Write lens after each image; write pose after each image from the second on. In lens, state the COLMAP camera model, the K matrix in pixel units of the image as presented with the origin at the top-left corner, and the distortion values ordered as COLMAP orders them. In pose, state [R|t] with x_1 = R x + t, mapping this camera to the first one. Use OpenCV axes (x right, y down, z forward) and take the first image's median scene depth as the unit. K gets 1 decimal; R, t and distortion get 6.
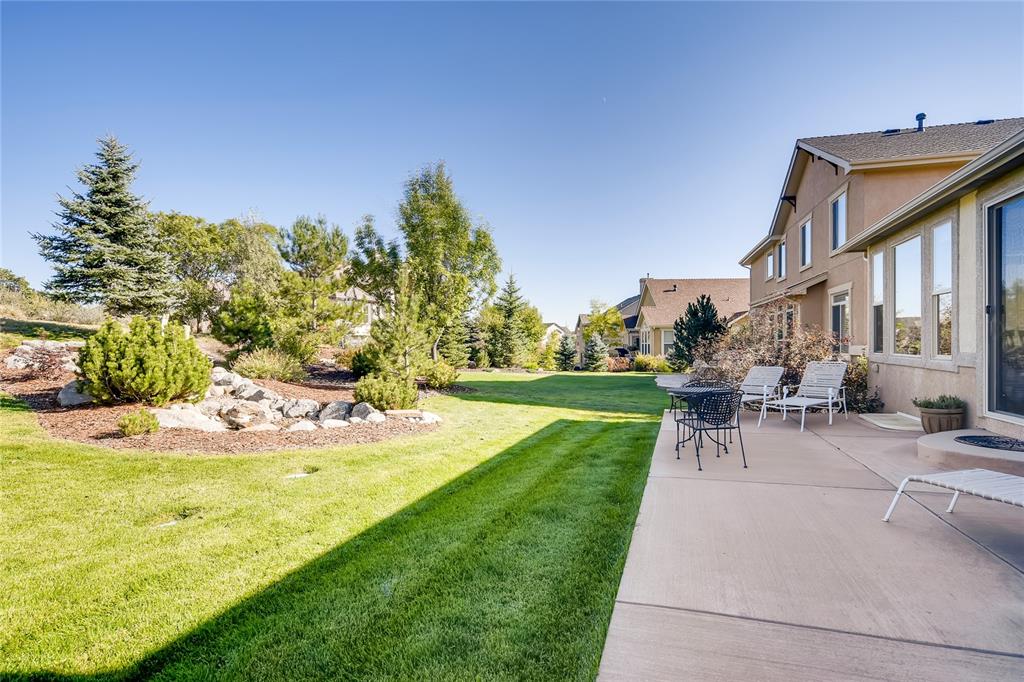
lens RADIAL K [[520.1, 0, 512.3], [0, 520.1, 342.5], [0, 0, 1]] dist [0.000297, 0.001783]
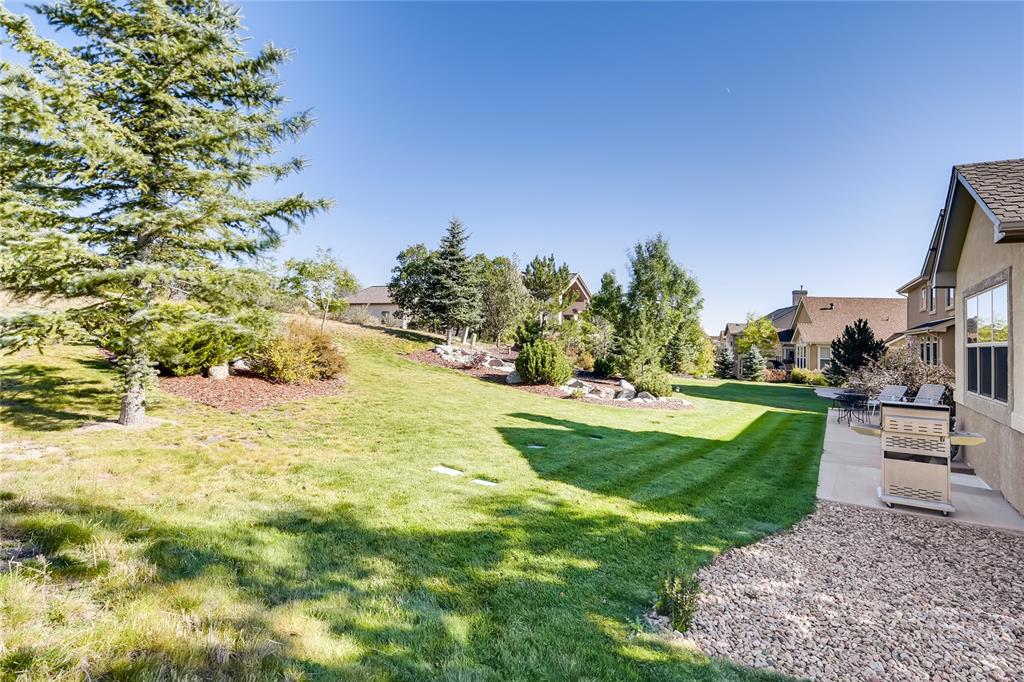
lens RADIAL K [[554.0, 0, 520.0], [0, 554.0, 311.5], [0, 0, 1]] dist [0.006820, -0.000523]
pose [[0.978471, 0.033481, -0.203649, -0.107122], [-0.044094, 0.997883, -0.047802, -0.016549], [0.201617, 0.055753, 0.977876, -0.318413]]
